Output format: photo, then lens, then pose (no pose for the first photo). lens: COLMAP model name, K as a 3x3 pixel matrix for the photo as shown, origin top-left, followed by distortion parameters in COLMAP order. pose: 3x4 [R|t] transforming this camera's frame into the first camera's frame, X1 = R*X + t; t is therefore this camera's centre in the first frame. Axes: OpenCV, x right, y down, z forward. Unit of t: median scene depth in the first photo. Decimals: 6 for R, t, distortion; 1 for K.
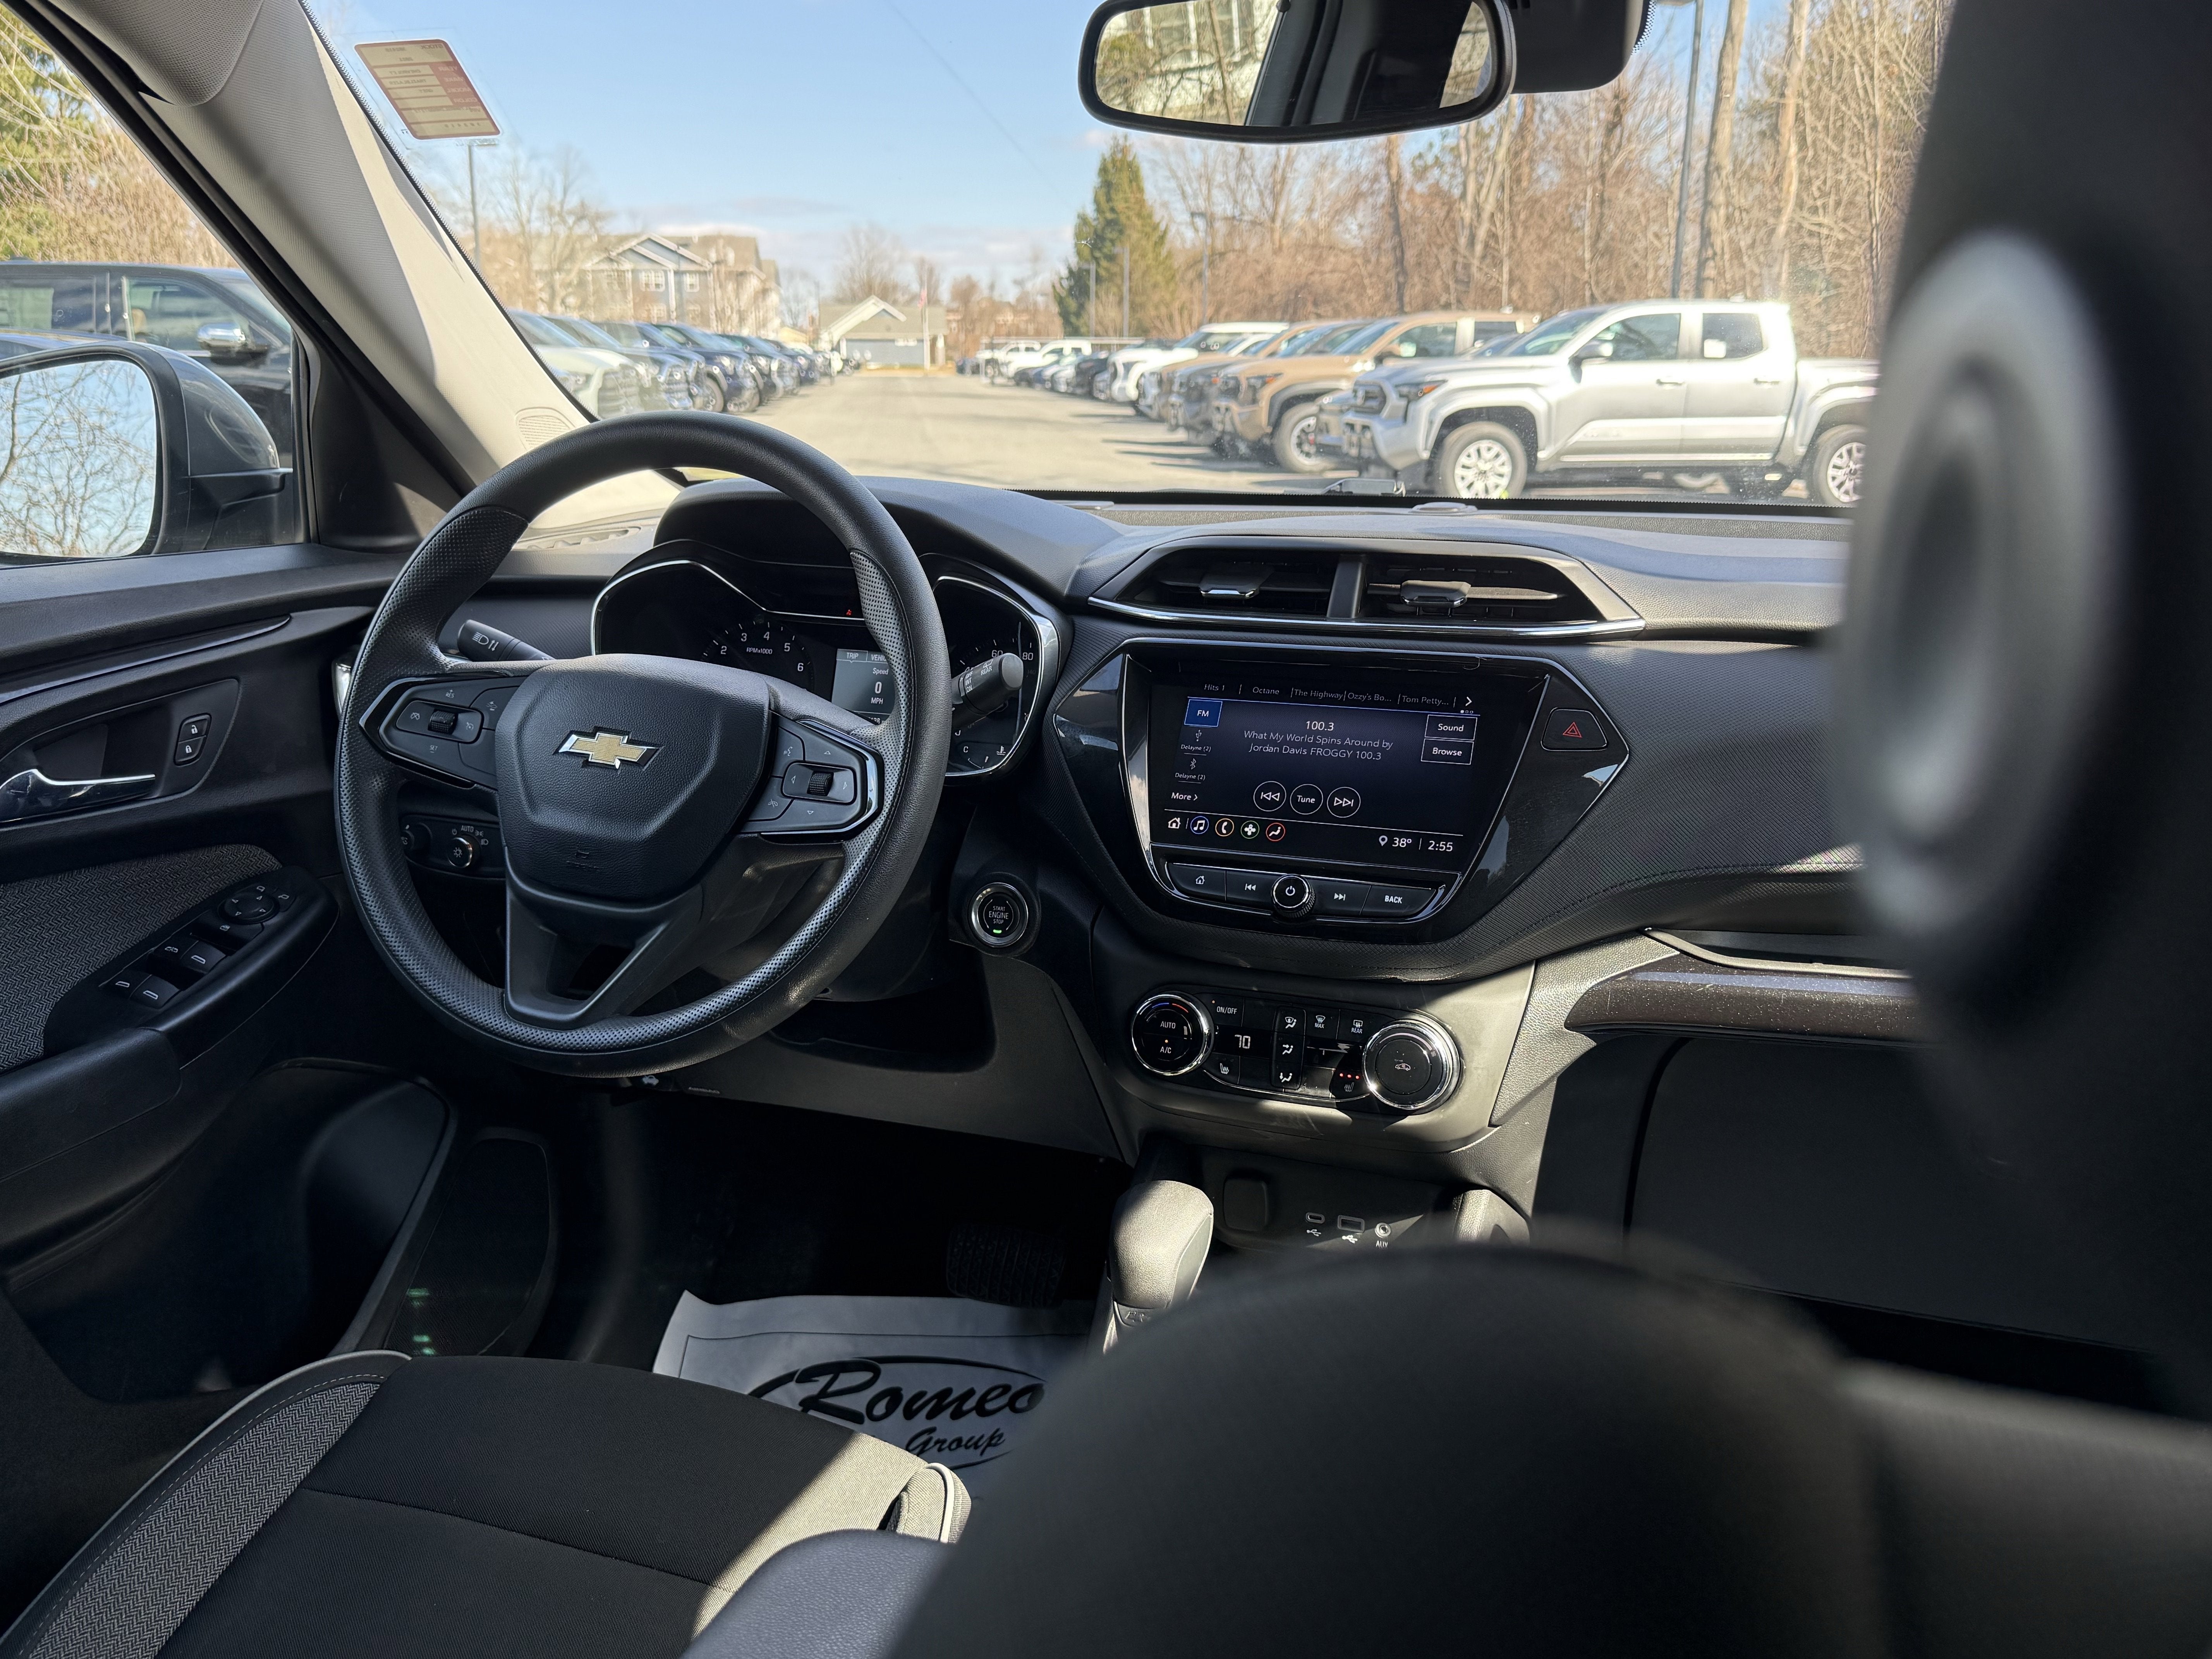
lens RADIAL K [[1923.8, 0, 1106.0], [0, 1923.8, 829.5], [0, 0, 1]] dist [0.039060, 0.000262]
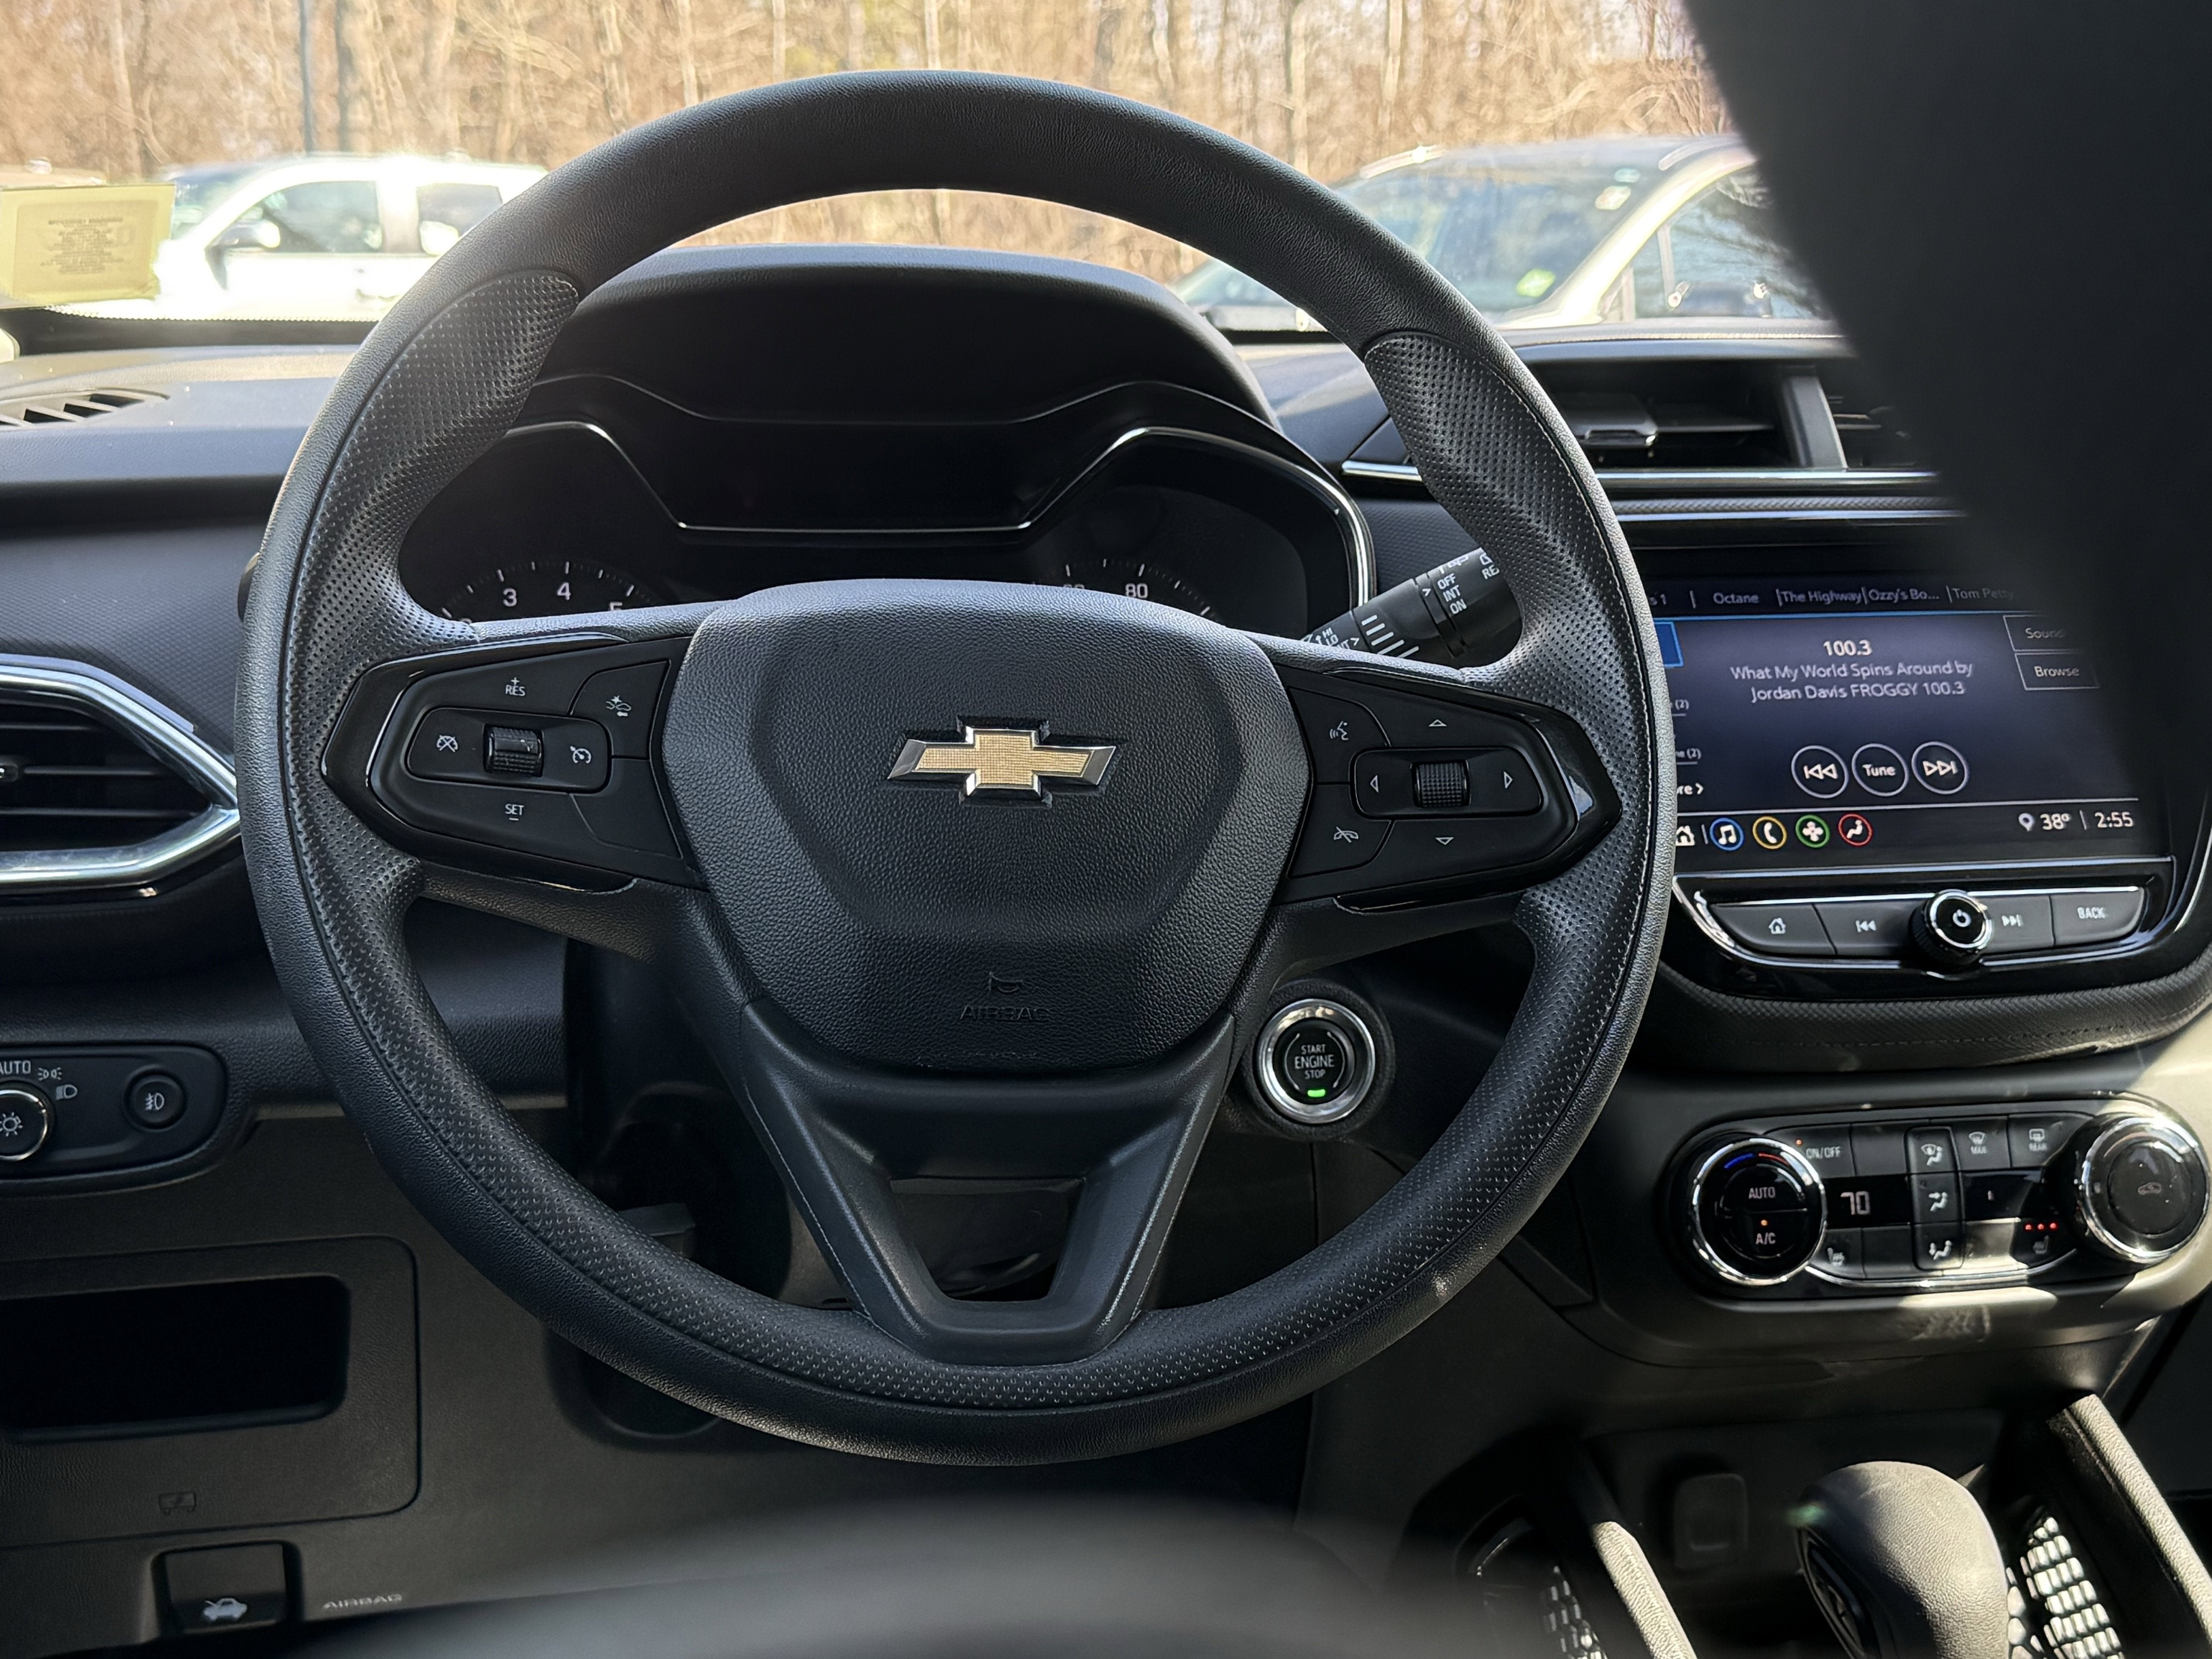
lens RADIAL K [[3245.9, 0, 1106.0], [0, 3245.9, 829.5], [0, 0, 1]] dist [0.098673, -0.024103]
pose [[0.824800, -0.090038, 0.558210, -0.638186], [0.132329, 0.990561, -0.035751, 0.006357], [-0.549722, 0.103355, 0.828929, 0.311469]]
